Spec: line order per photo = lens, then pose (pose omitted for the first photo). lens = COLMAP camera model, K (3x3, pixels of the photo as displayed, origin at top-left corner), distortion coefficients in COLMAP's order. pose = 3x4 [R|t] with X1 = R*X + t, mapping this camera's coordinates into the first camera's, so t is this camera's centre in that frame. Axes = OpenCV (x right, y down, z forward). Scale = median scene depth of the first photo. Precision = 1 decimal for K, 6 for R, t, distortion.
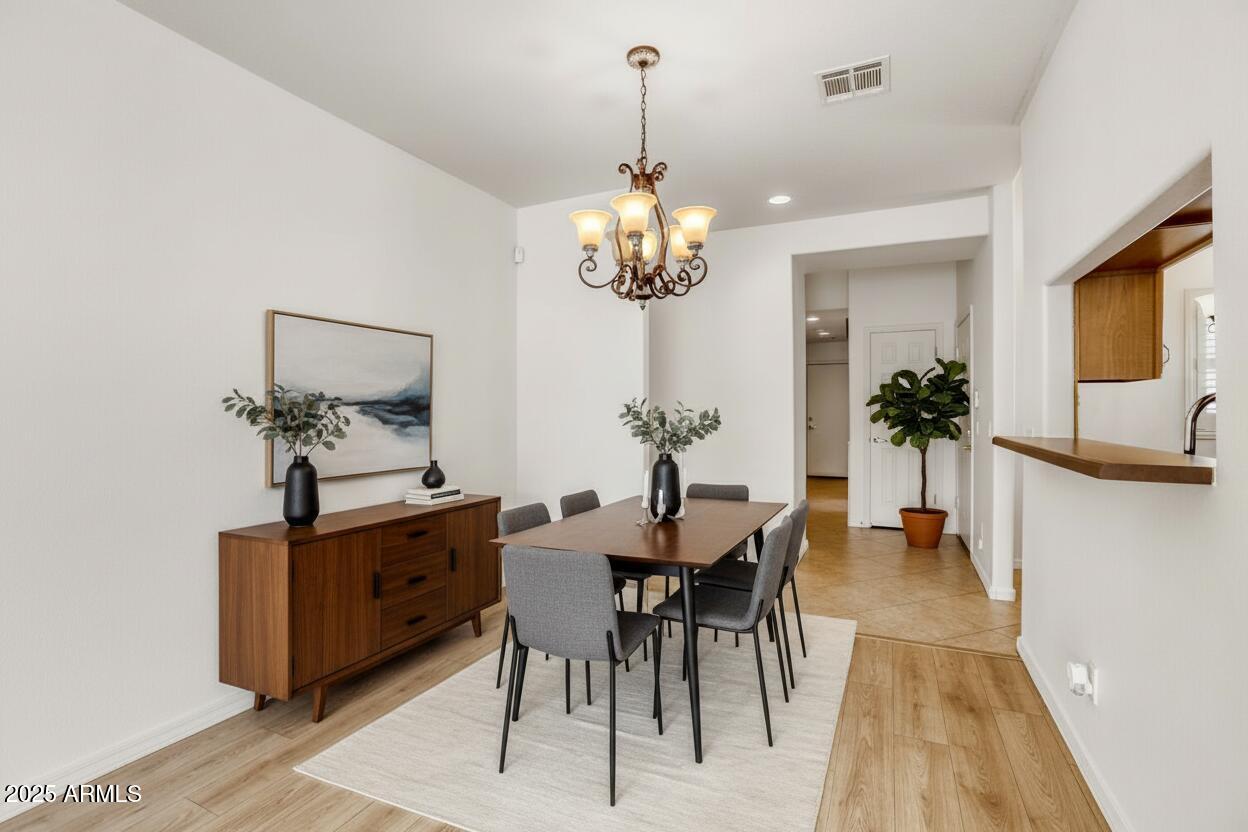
lens RADIAL K [[574.4, 0, 618.2], [0, 574.4, 408.9], [0, 0, 1]] dist [-0.066697, 0.031053]
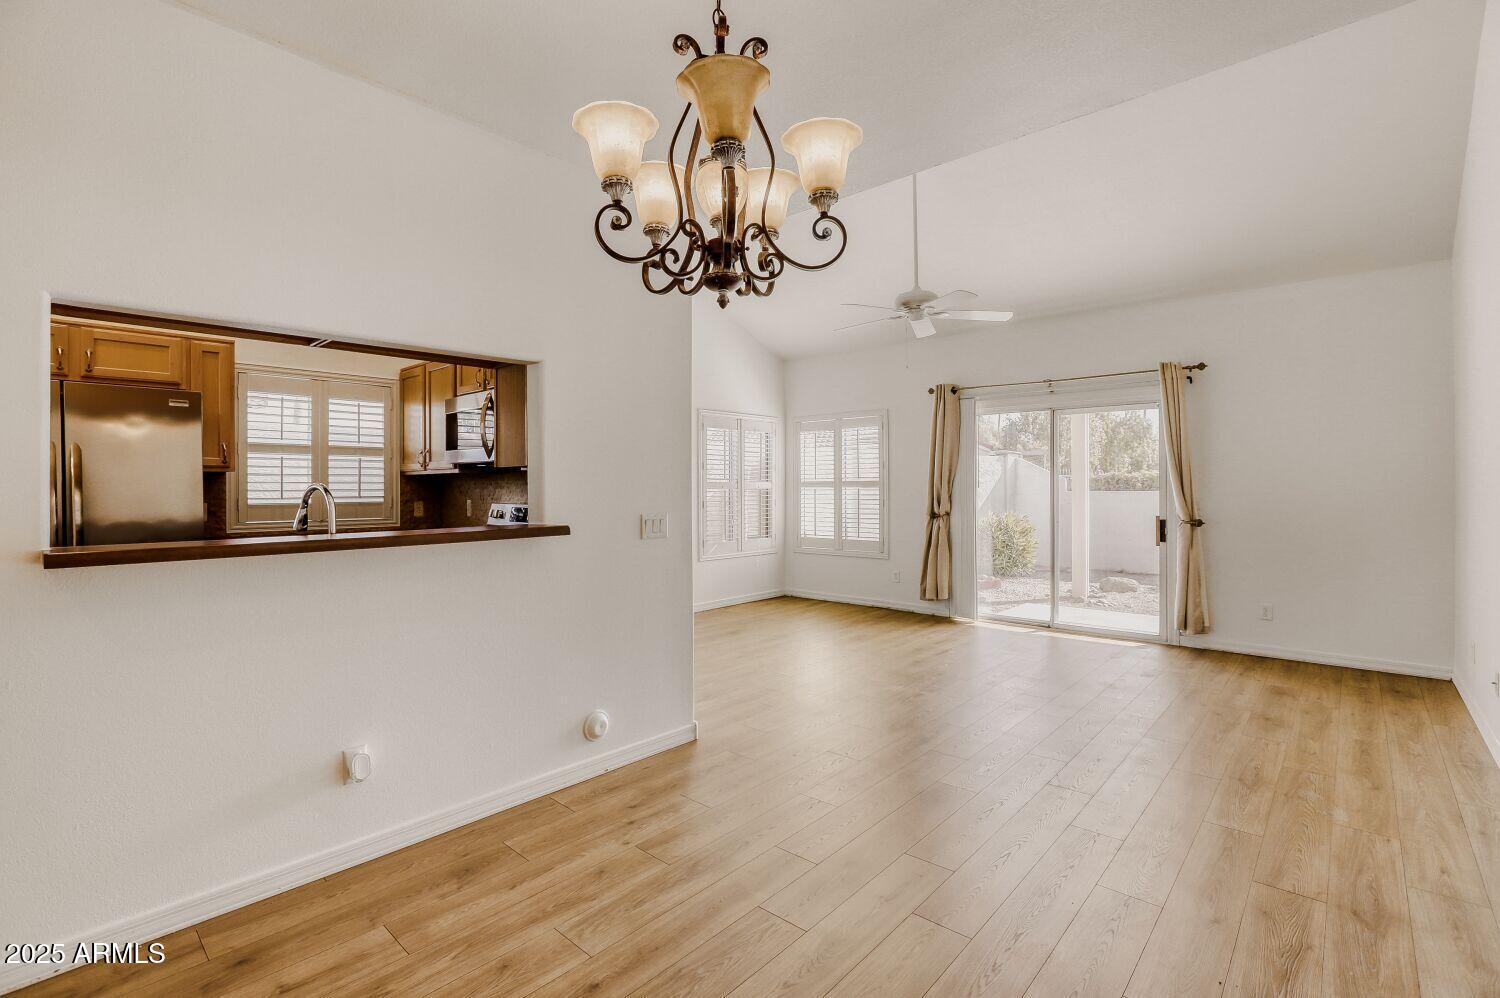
lens RADIAL K [[682.2, 0, 750.0], [0, 682.2, 499.0], [0, 0, 1]] dist [-0.000675, -0.000493]
pose [[-0.959642, -0.001330, 0.281223, -0.196076], [0.003617, 0.999848, 0.017069, -0.012291], [-0.281203, 0.017397, -0.959491, 2.023750]]
